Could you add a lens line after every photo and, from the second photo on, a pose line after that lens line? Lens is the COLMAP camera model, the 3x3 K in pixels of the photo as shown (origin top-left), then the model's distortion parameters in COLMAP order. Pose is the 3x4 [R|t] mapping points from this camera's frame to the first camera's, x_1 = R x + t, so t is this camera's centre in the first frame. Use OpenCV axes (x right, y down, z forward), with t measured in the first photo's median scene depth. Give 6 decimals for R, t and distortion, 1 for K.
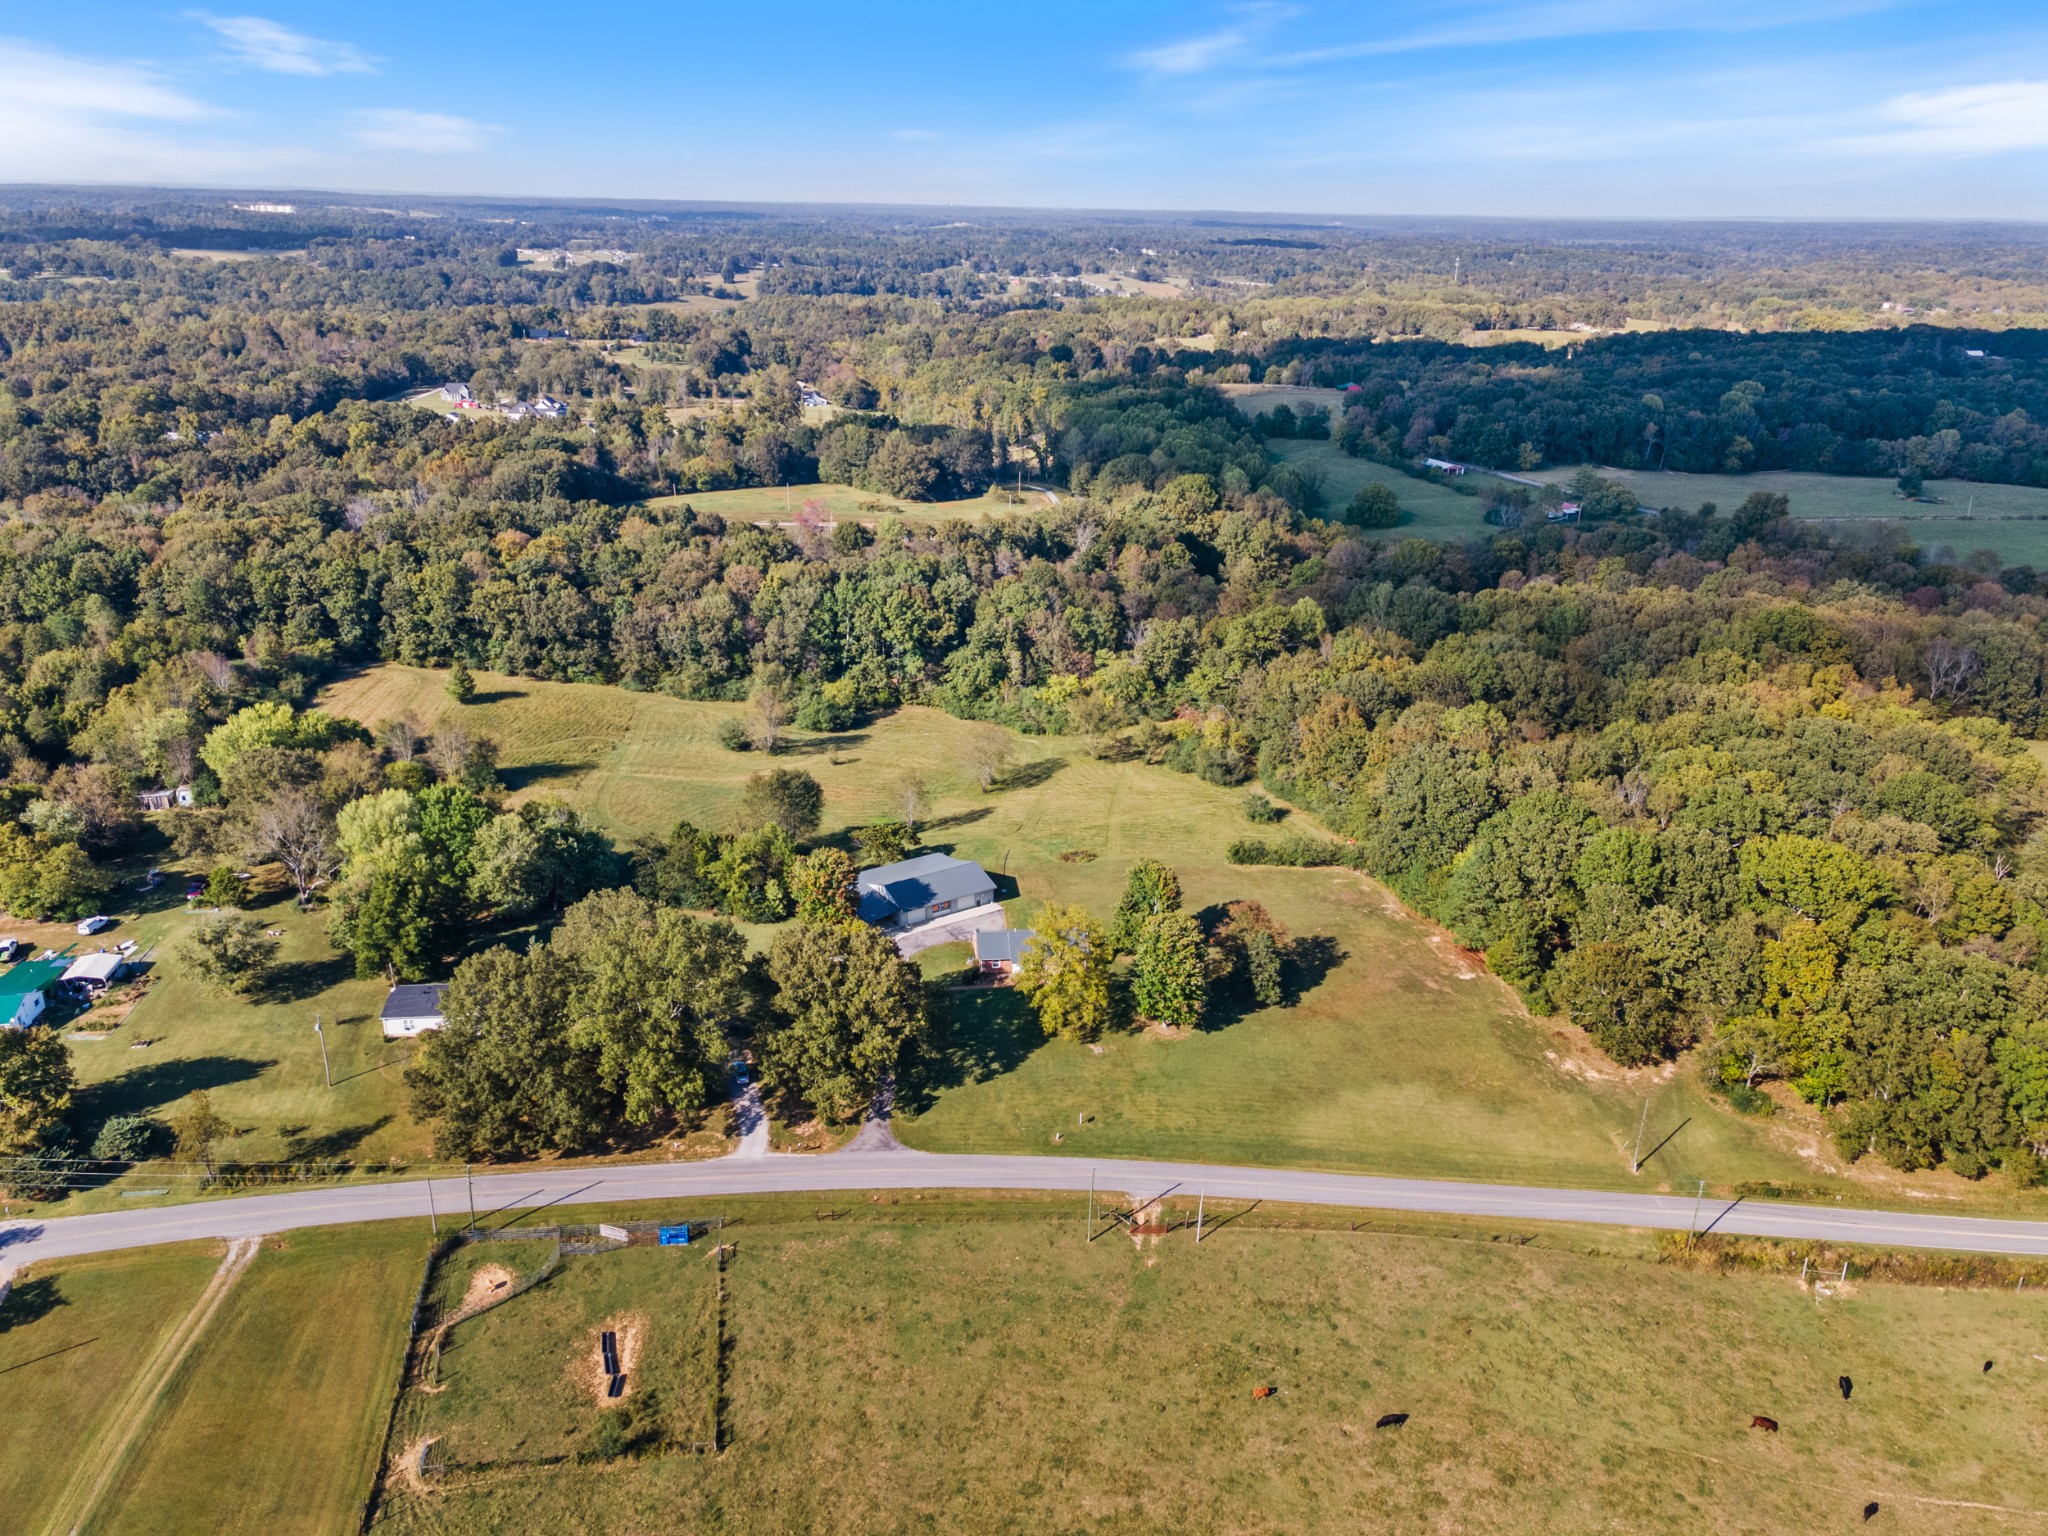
lens RADIAL K [[1582.1, 0, 1024.0], [0, 1582.1, 768.0], [0, 0, 1]] dist [0.055022, -0.005689]
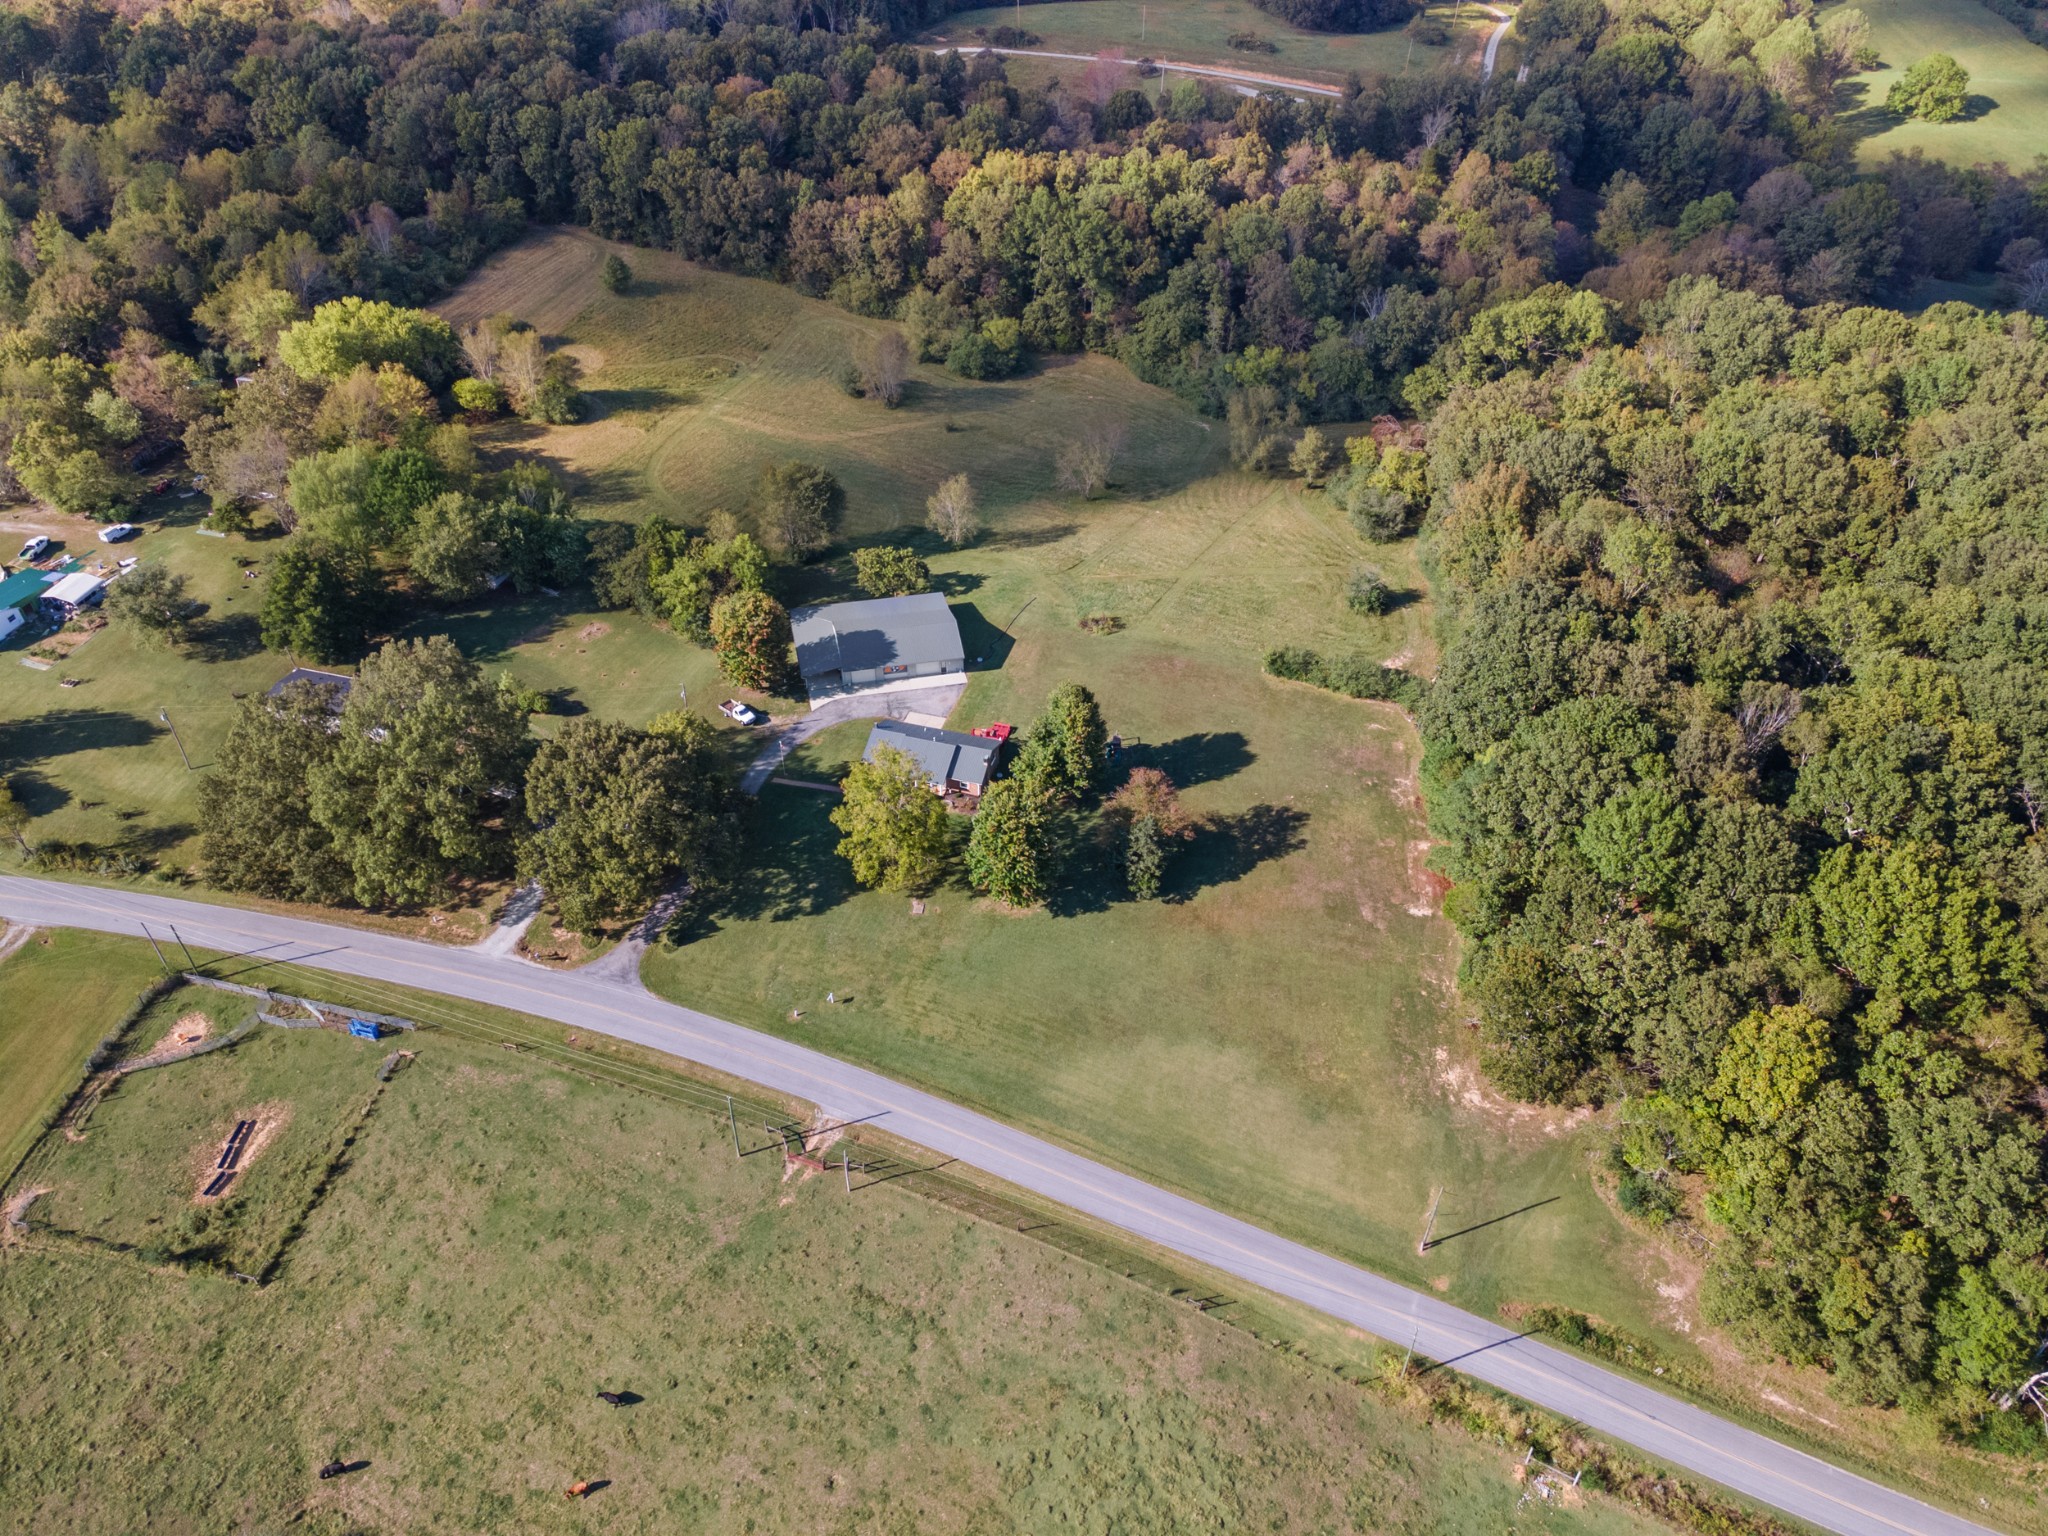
lens RADIAL K [[1602.0, 0, 1024.0], [0, 1602.0, 768.0], [0, 0, 1]] dist [0.056347, 0.008853]
pose [[0.922560, 0.226948, -0.312053, 0.372168], [-0.114766, 0.933530, 0.339634, -0.210419], [0.368390, -0.277520, 0.887283, 0.261717]]
